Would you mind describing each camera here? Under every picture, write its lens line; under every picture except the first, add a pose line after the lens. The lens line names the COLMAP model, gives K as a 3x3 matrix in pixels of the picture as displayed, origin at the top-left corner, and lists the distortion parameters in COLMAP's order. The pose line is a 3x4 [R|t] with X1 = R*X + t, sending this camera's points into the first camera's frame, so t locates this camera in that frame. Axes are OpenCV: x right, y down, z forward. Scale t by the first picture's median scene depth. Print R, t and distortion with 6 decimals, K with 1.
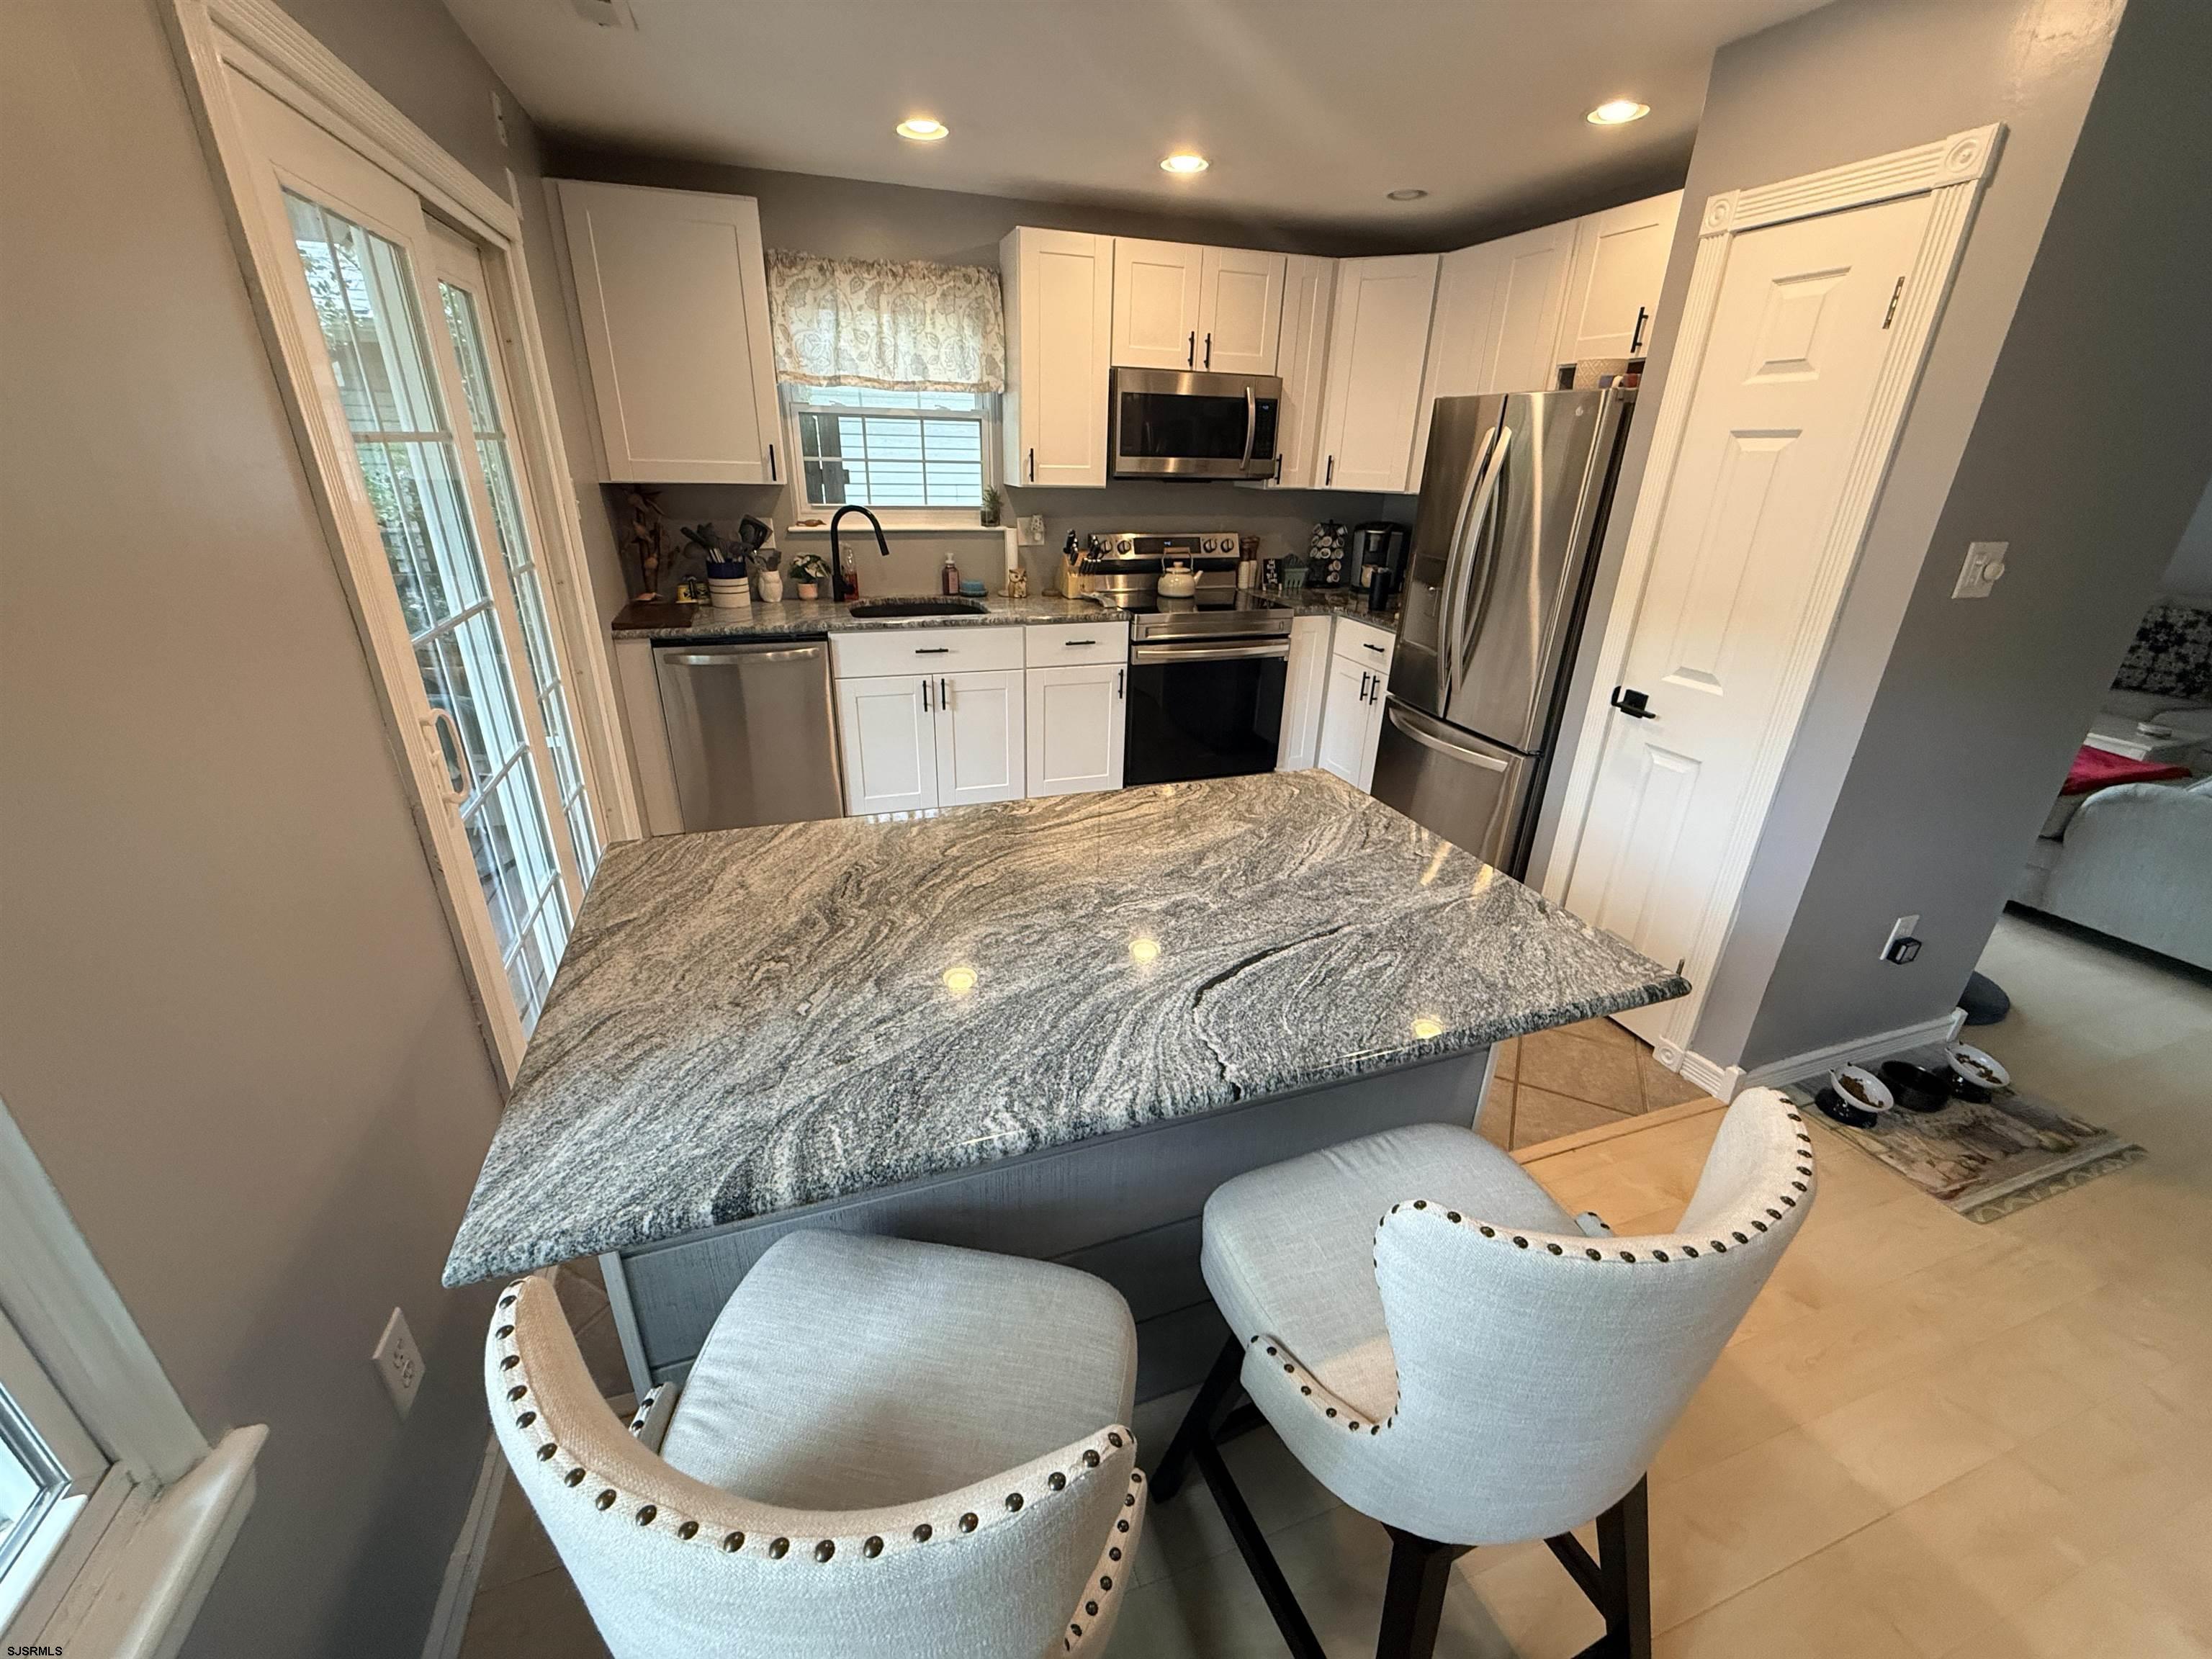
lens RADIAL K [[879.8, 0, 1105.9], [0, 879.8, 827.6], [0, 0, 1]] dist [-0.000463, 0.000169]
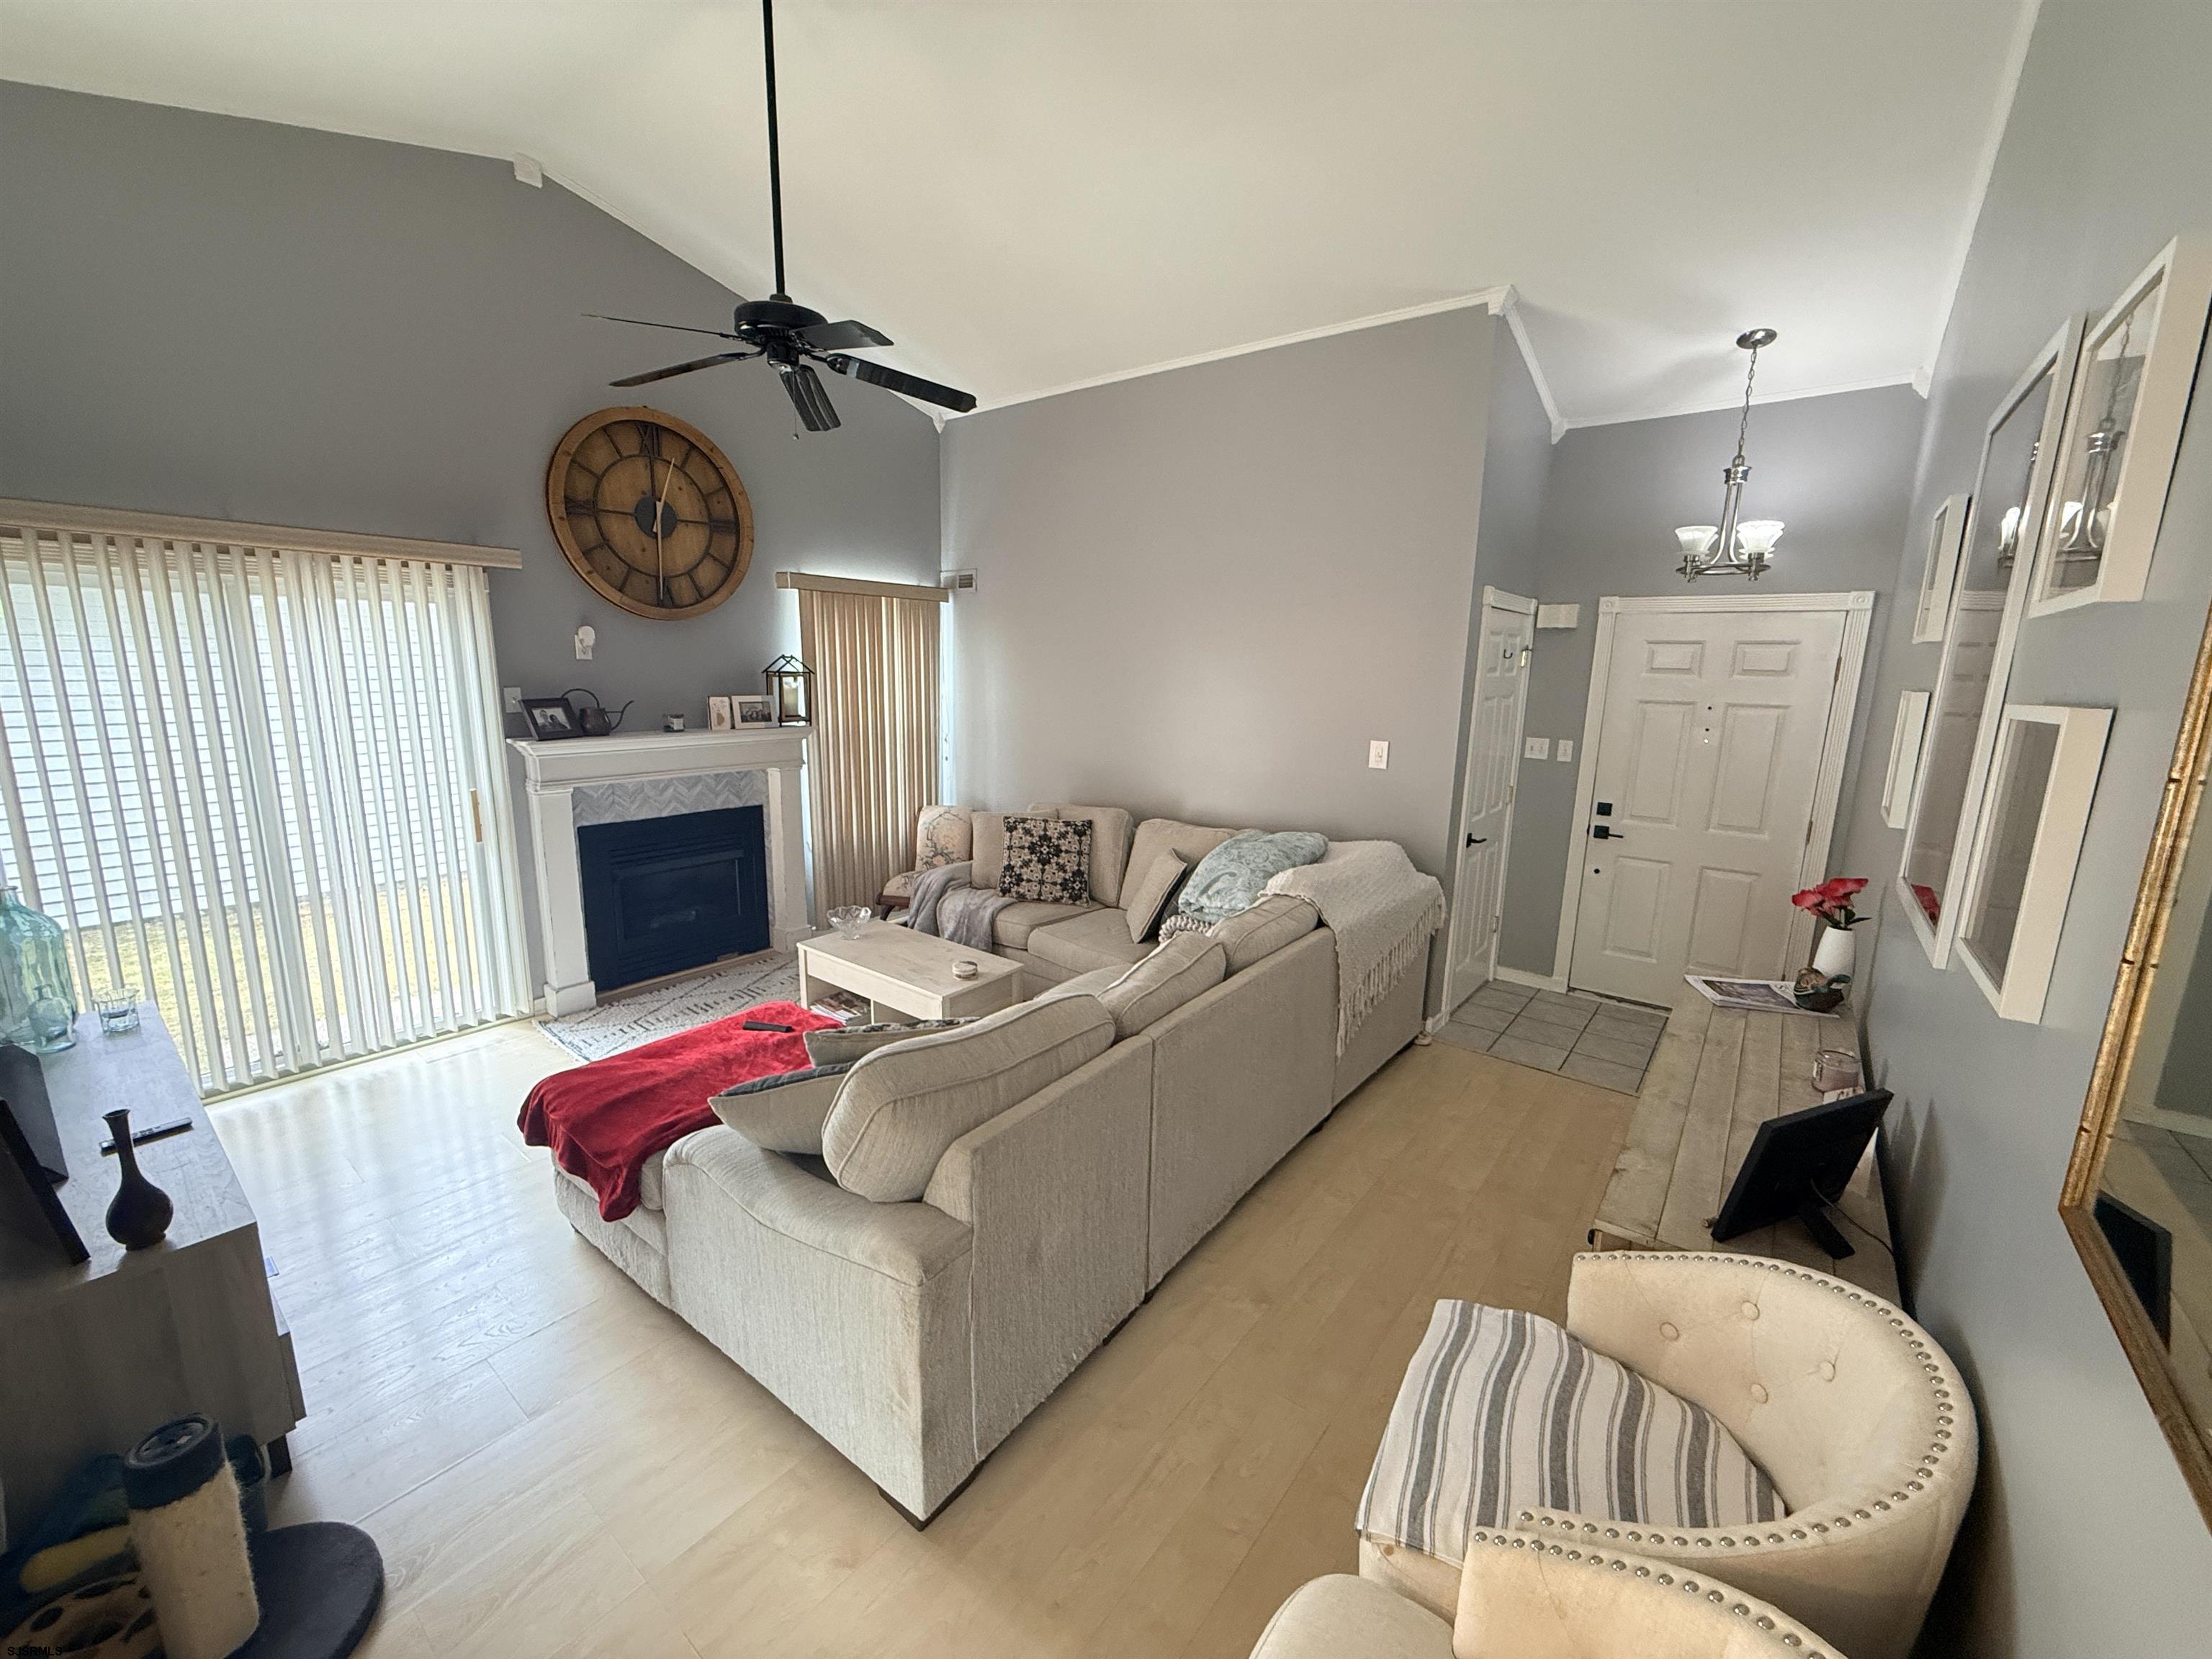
lens RADIAL K [[879.8, 0, 1103.6], [0, 879.8, 827.0], [0, 0, 1]] dist [-0.000463, 0.000169]
pose [[0.842381, -0.106996, 0.528154, 0.944263], [0.213800, 0.966011, -0.145301, -0.101655], [-0.494656, 0.235318, 0.836625, 0.124181]]
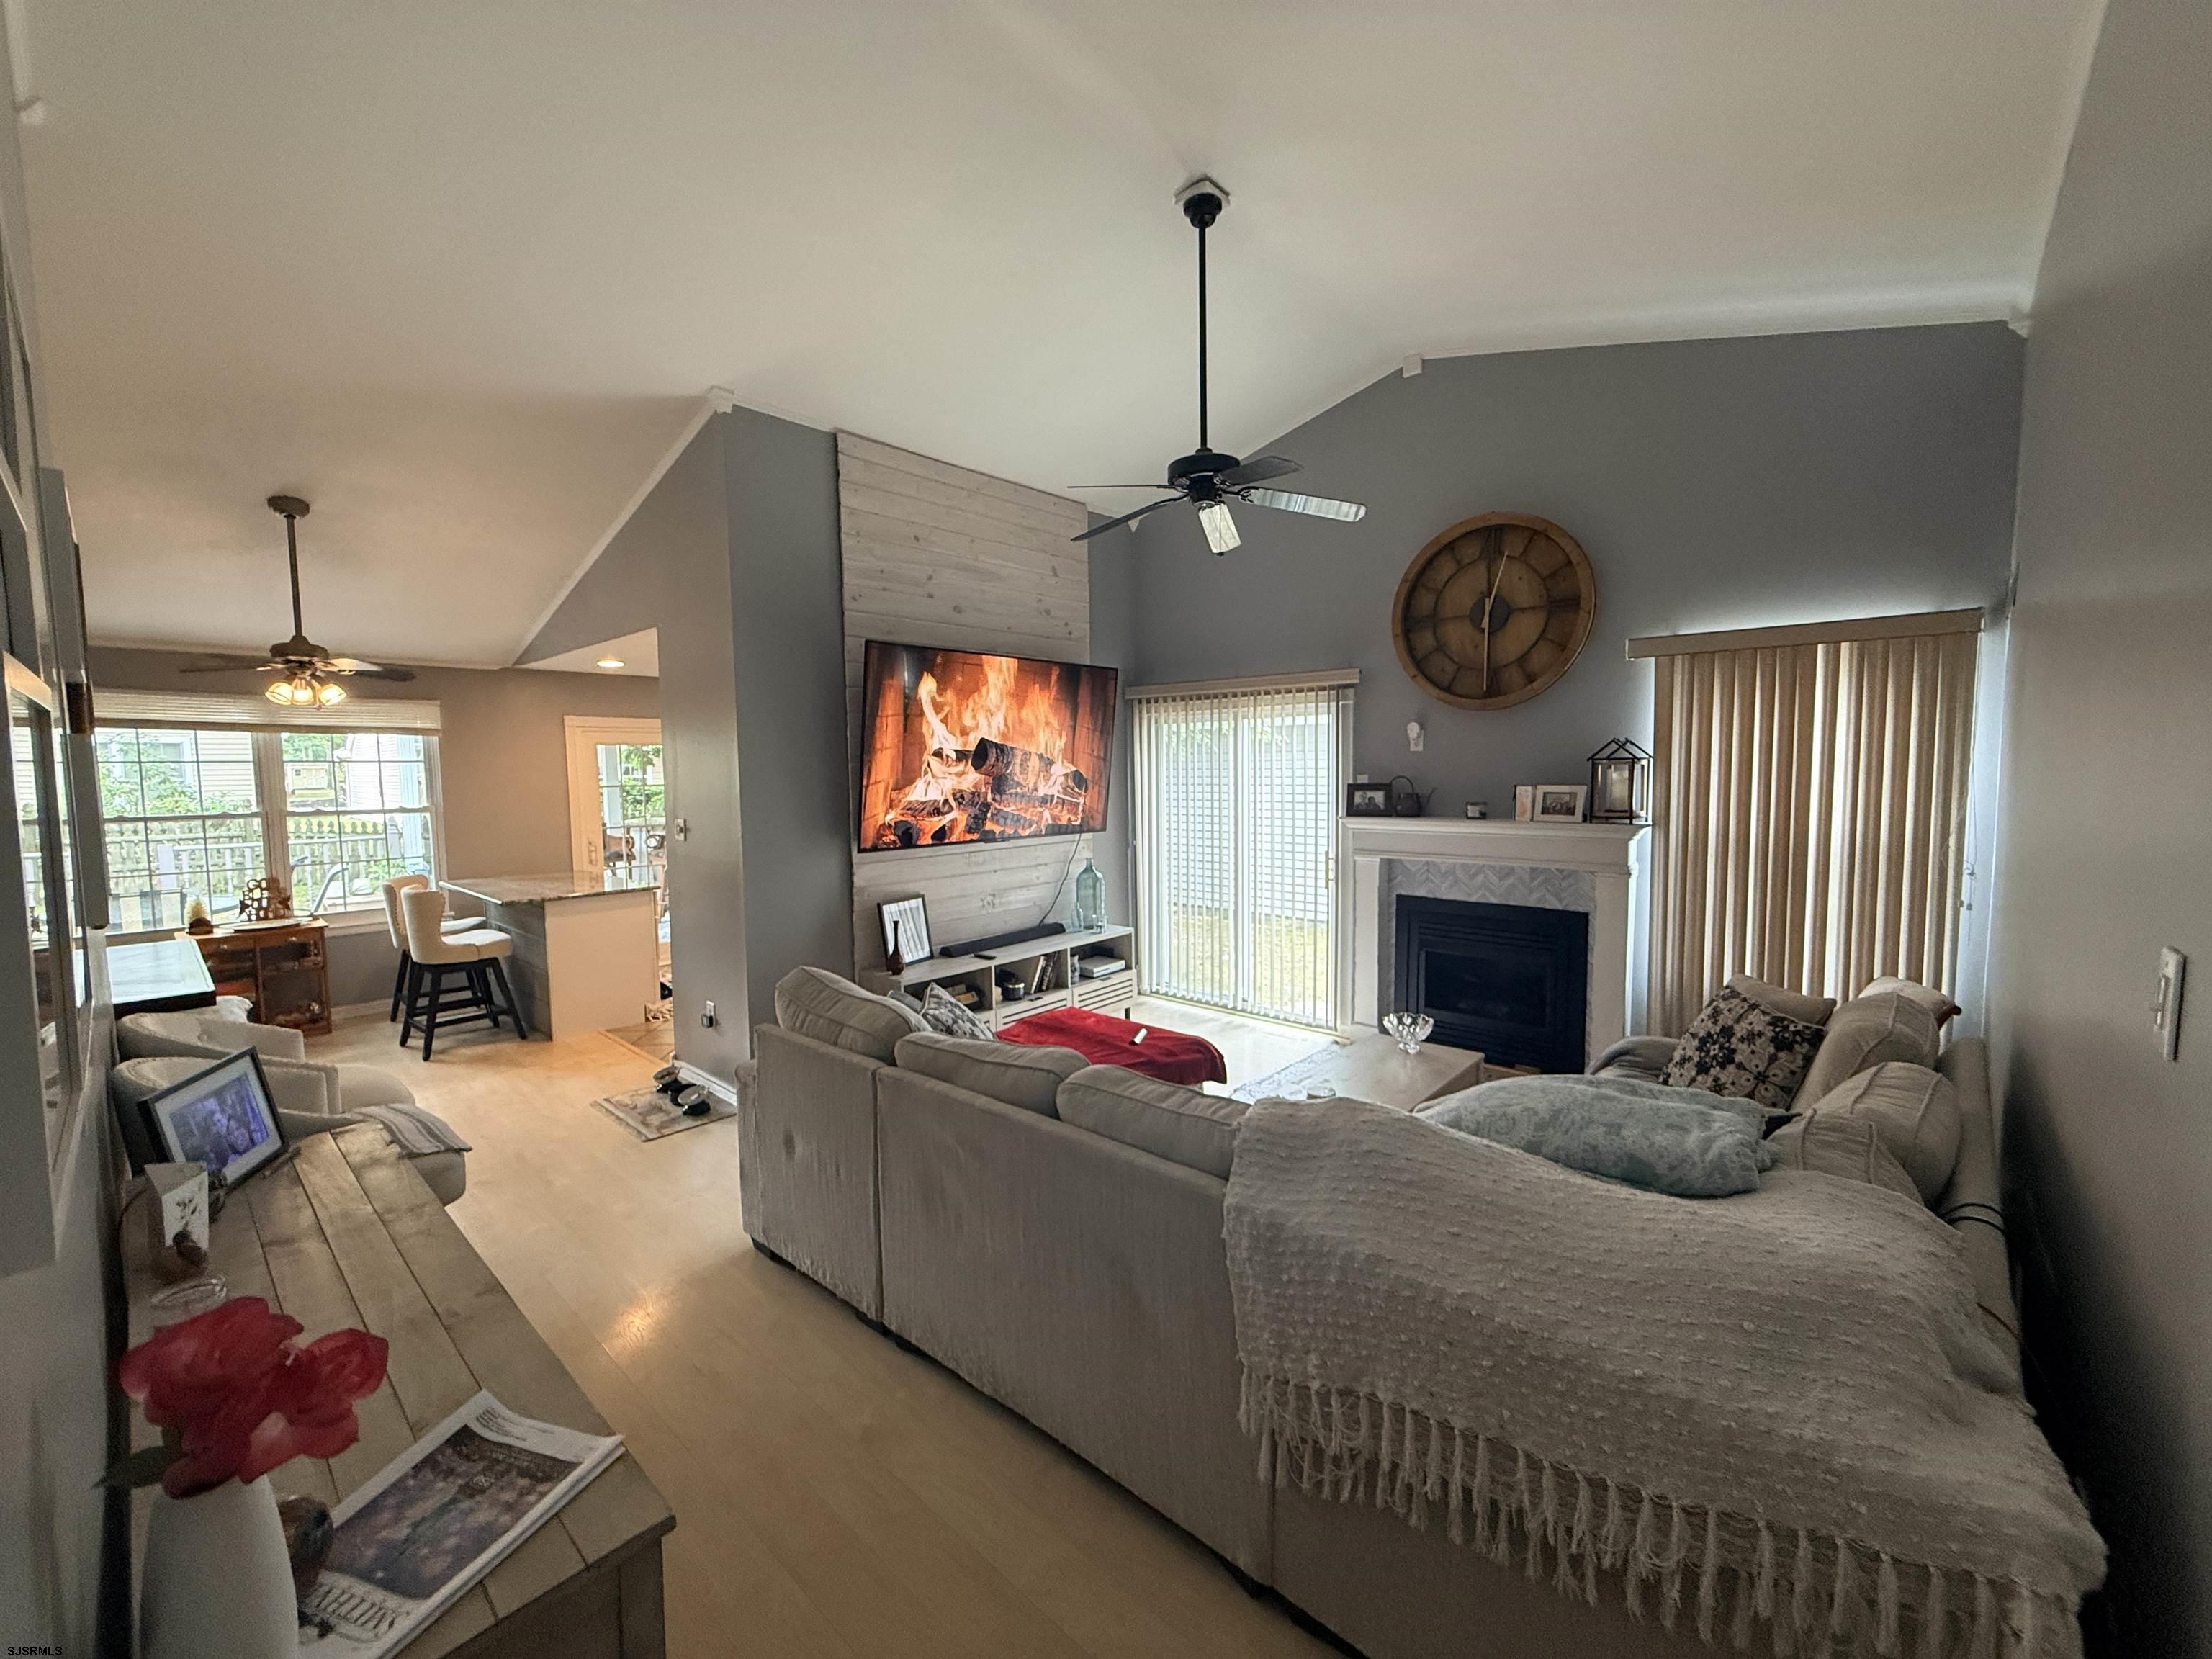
lens RADIAL K [[879.8, 0, 1107.8], [0, 879.8, 833.4], [0, 0, 1]] dist [-0.000463, 0.000169]
pose [[0.482450, 0.037745, -0.875110, 1.997210], [-0.325813, 0.935117, -0.139288, -0.178378], [0.813073, 0.352322, 0.463445, 0.439419]]
